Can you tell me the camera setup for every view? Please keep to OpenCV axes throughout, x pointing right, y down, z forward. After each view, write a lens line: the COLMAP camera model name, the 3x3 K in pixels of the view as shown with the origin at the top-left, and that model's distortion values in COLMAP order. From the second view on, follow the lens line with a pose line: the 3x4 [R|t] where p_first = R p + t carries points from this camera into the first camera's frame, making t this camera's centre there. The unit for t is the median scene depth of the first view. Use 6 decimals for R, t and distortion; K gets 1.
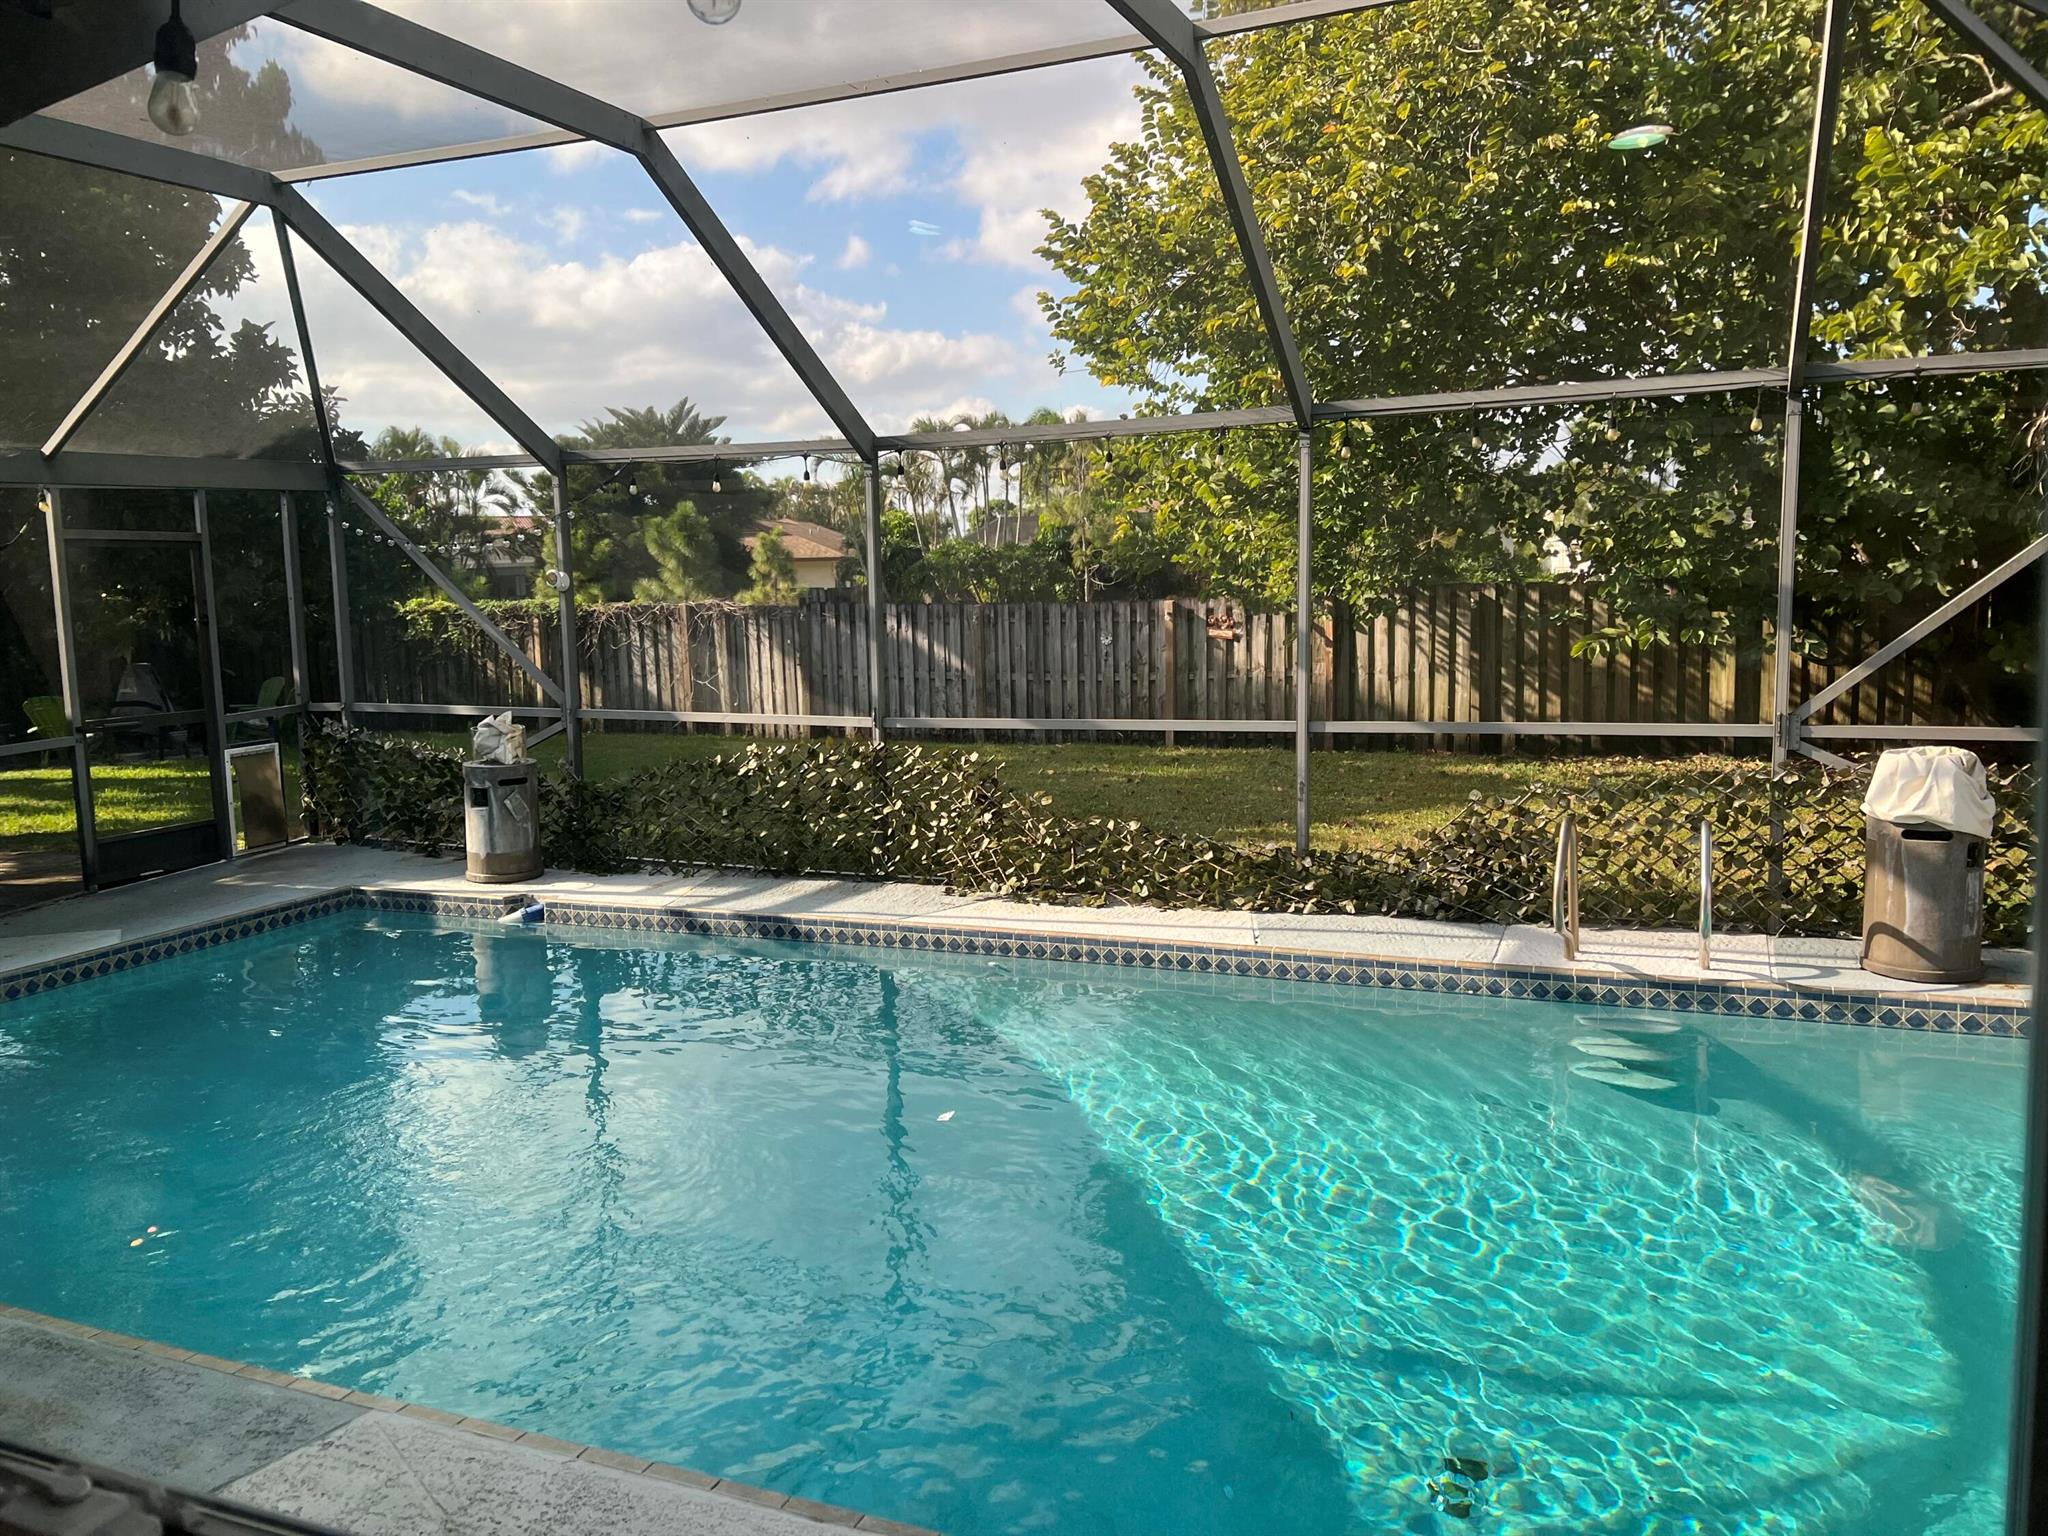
lens RADIAL K [[1536.6, 0, 997.4], [0, 1536.6, 798.1], [0, 0, 1]] dist [0.071096, -0.094081]
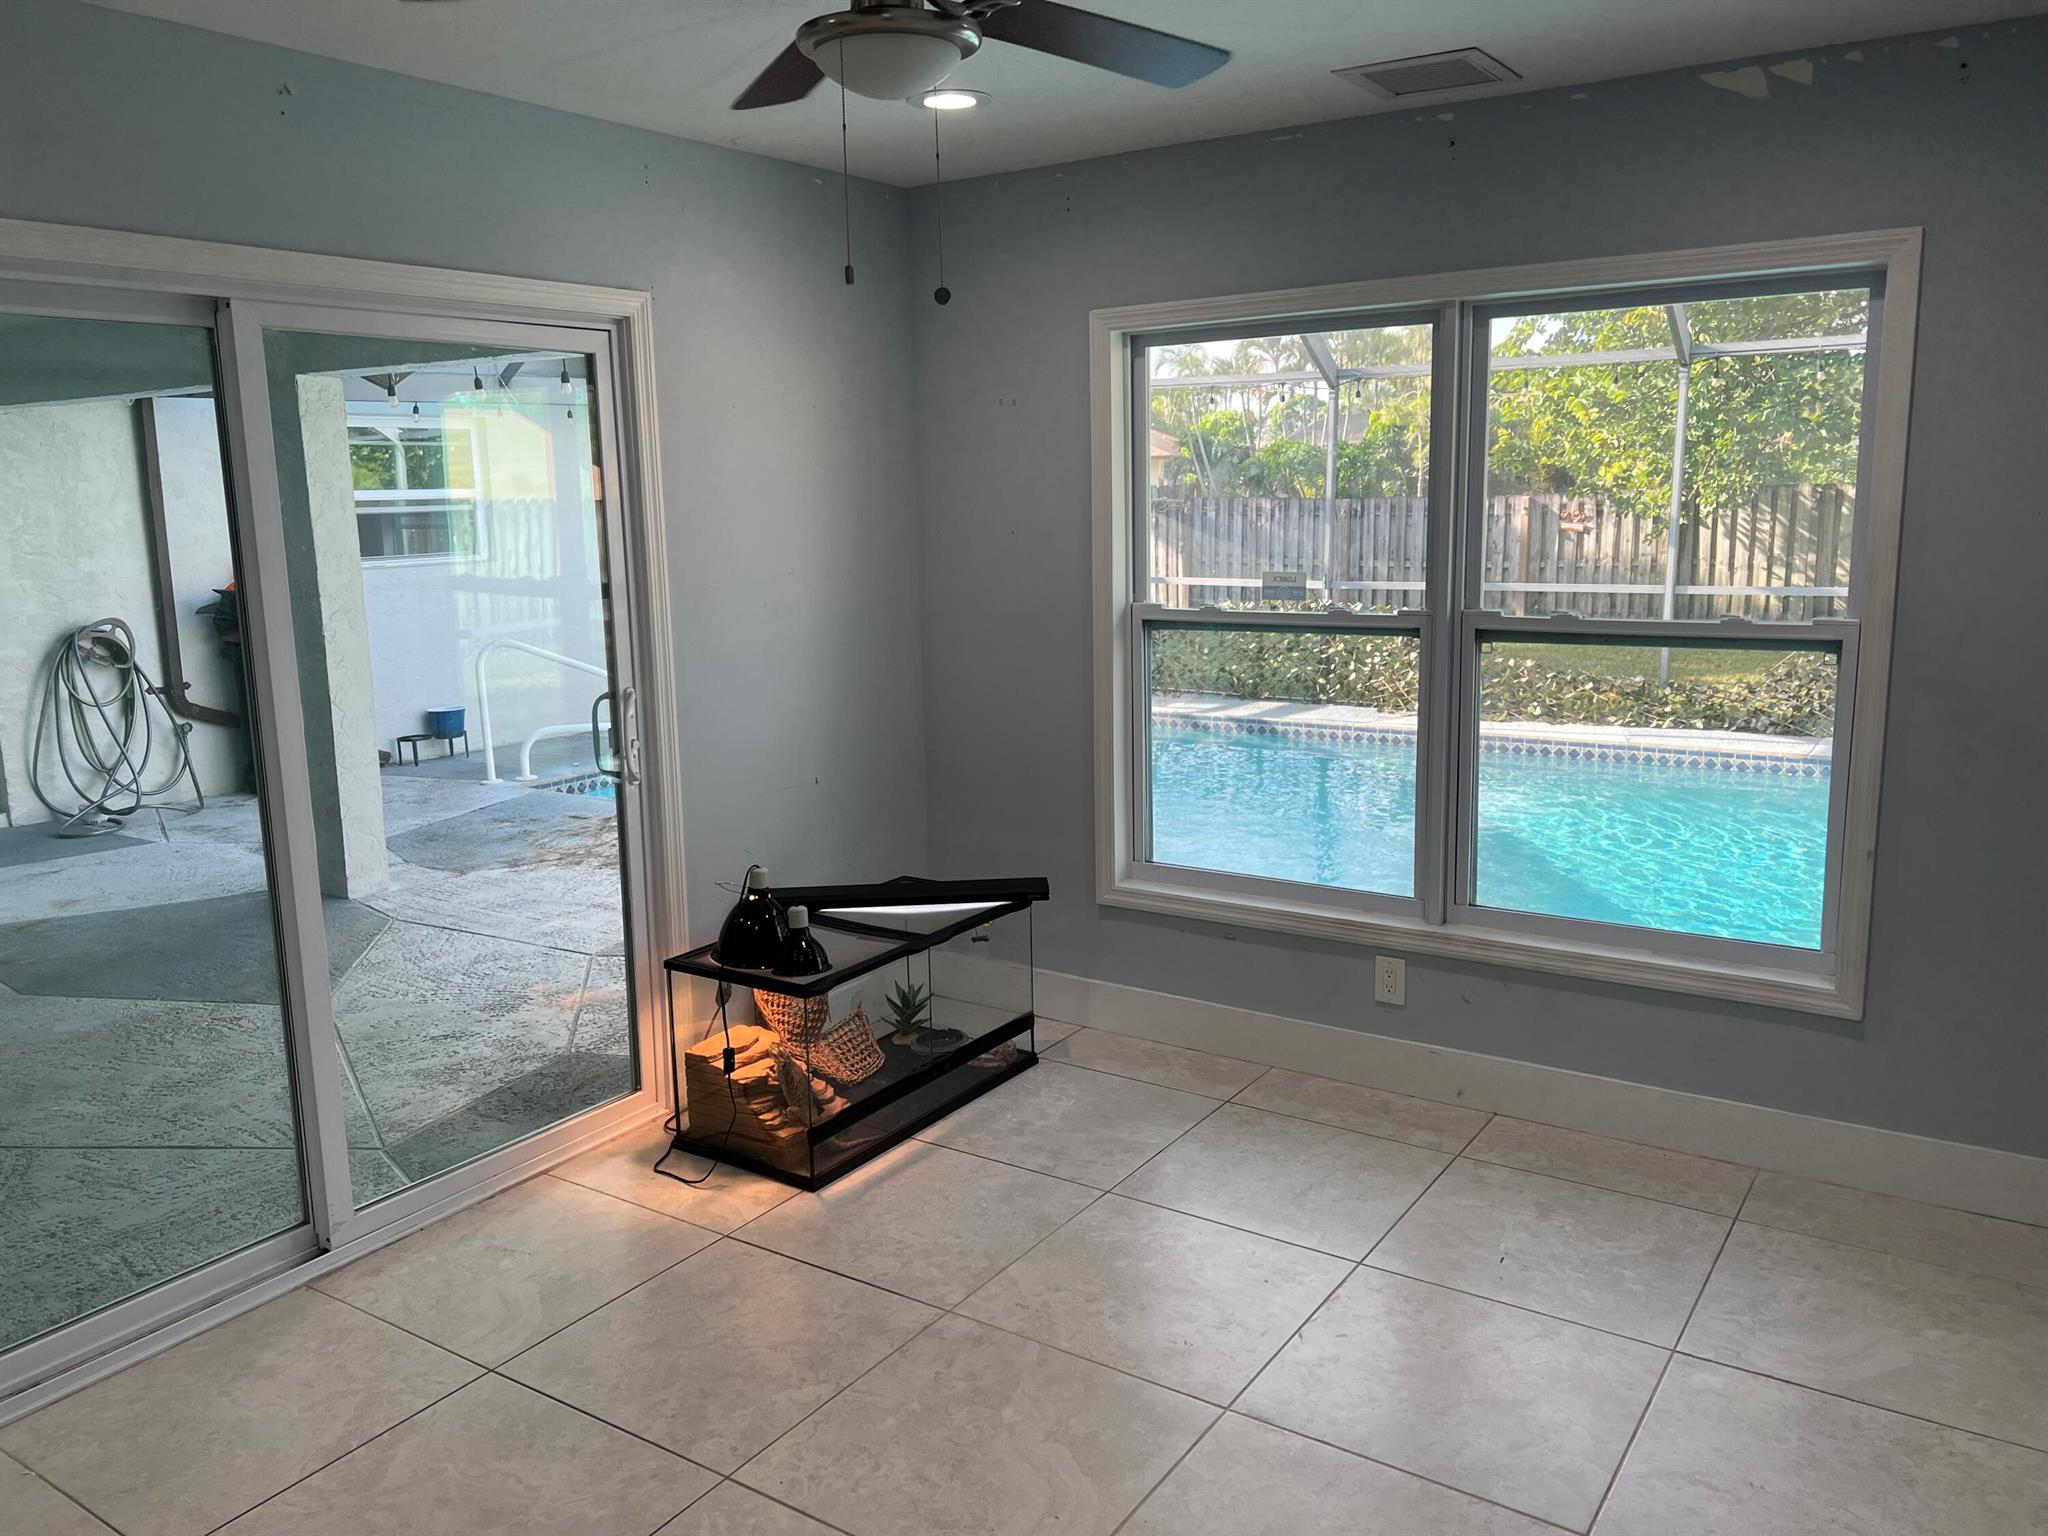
lens RADIAL K [[1536.6, 0, 1009.8], [0, 1536.6, 759.9], [0, 0, 1]] dist [0.071096, -0.094081]
pose [[0.984169, 0.041062, -0.172413, -0.114940], [-0.033822, 0.998427, 0.044723, 0.053595], [0.173978, -0.038184, 0.984009, -0.394655]]
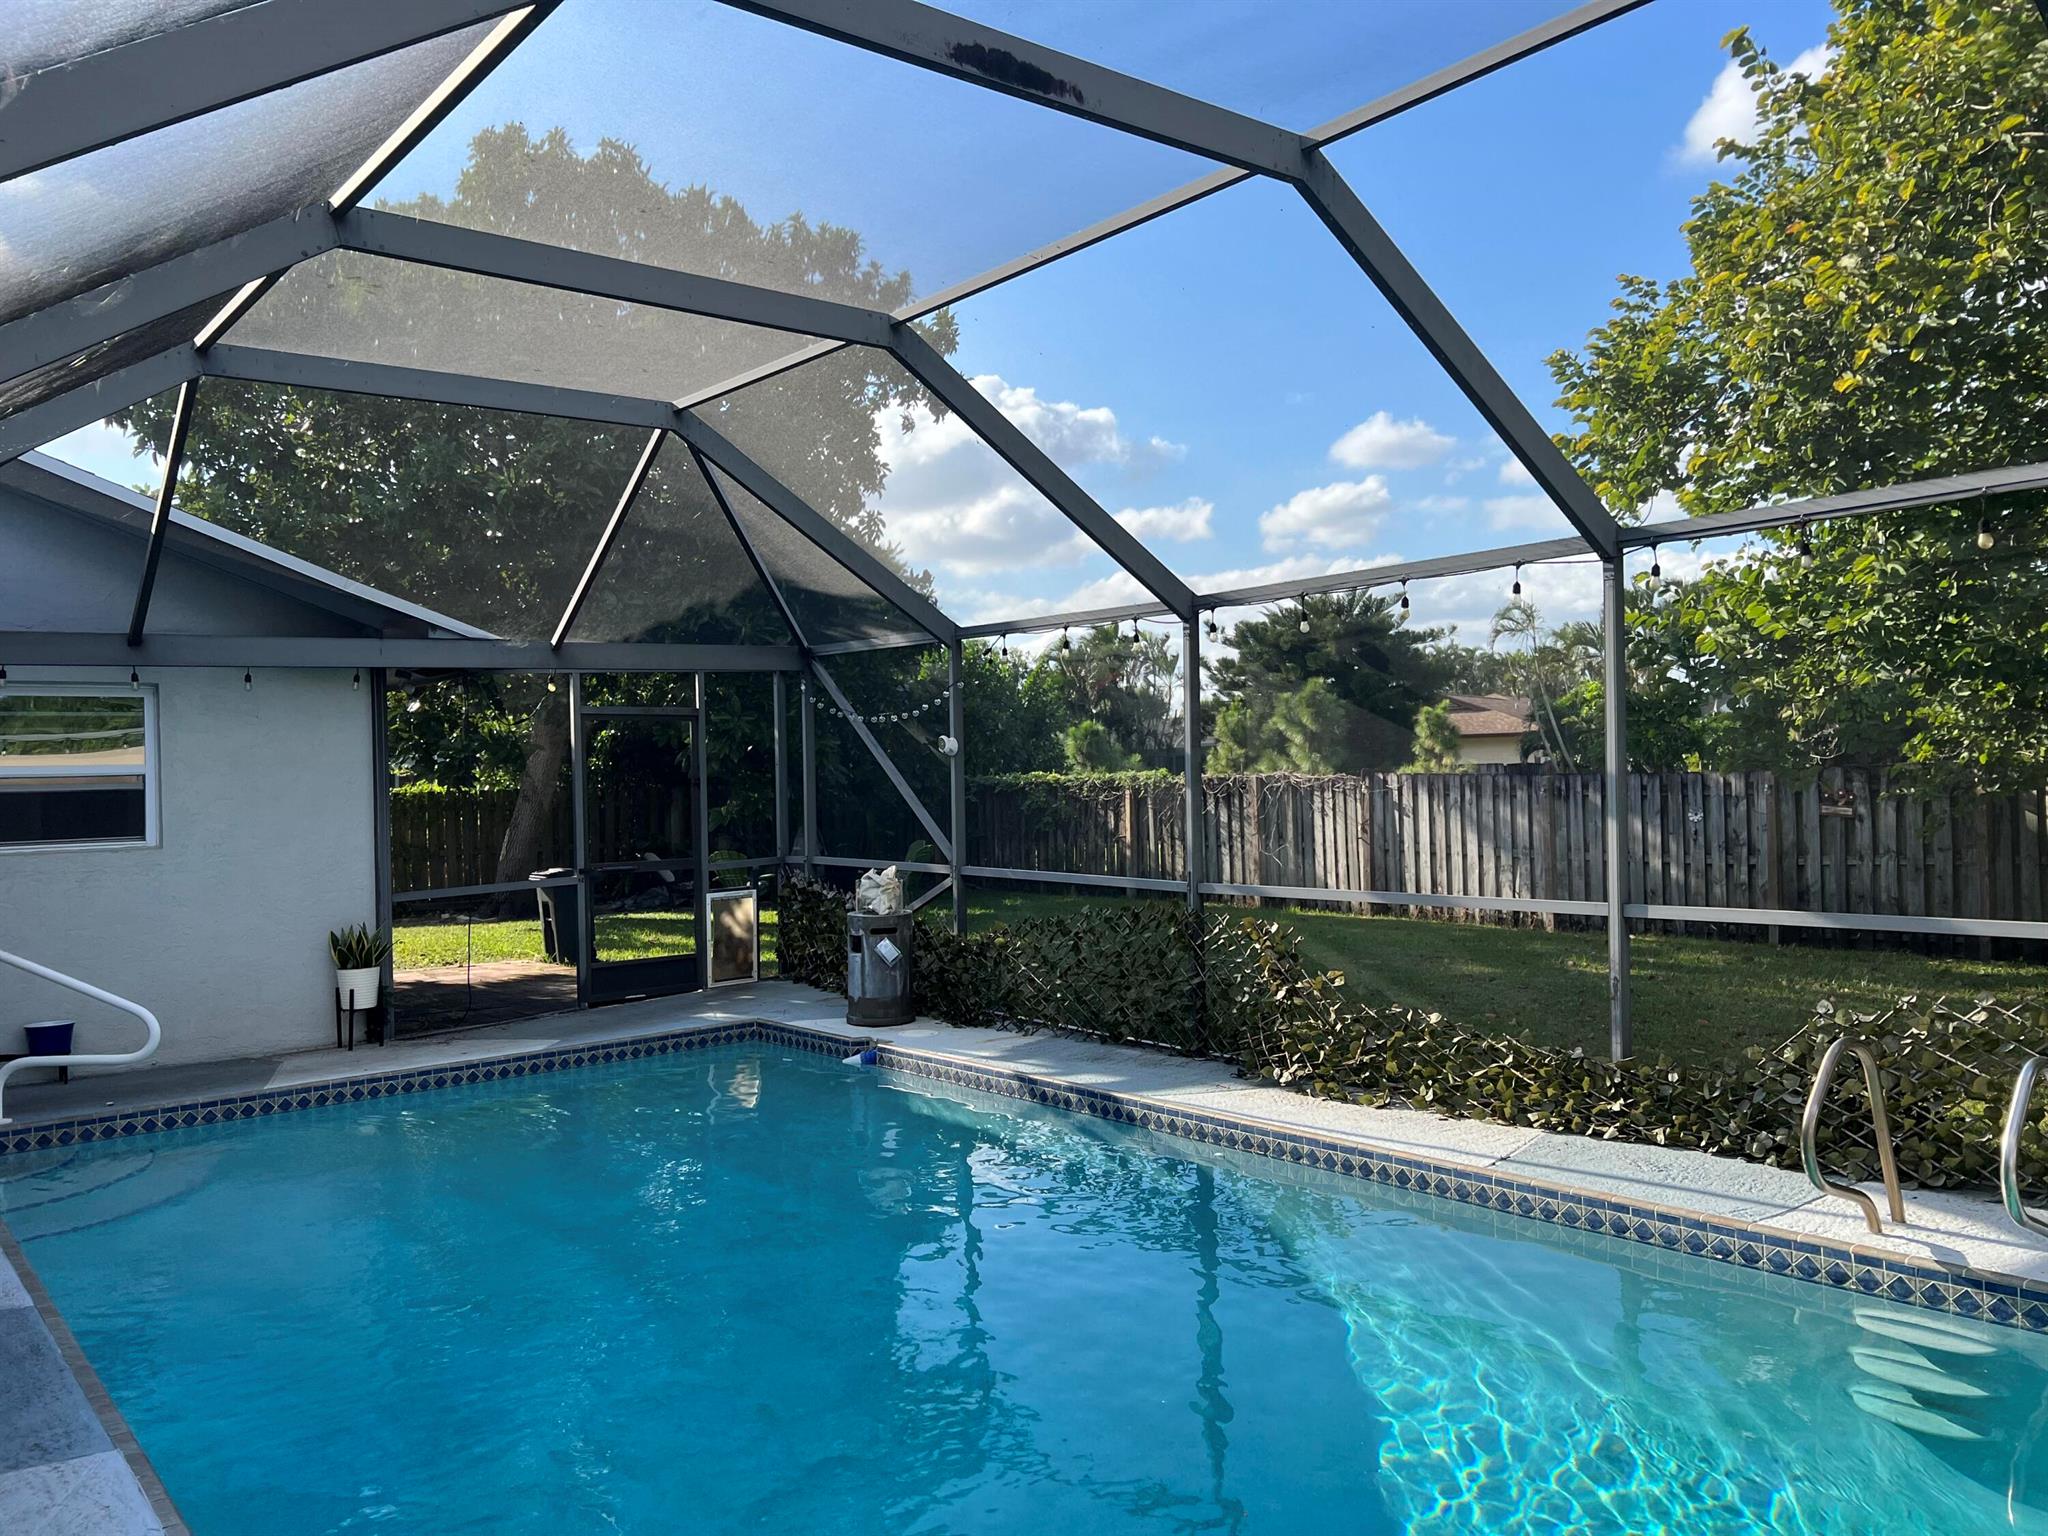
lens RADIAL K [[1536.6, 0, 995.3], [0, 1536.6, 765.5], [0, 0, 1]] dist [0.071096, -0.094081]
pose [[0.889624, 0.001656, -0.456691, 0.251362], [-0.063706, 0.990666, -0.120506, -0.001281], [0.452229, 0.136299, 0.881426, 0.088070]]
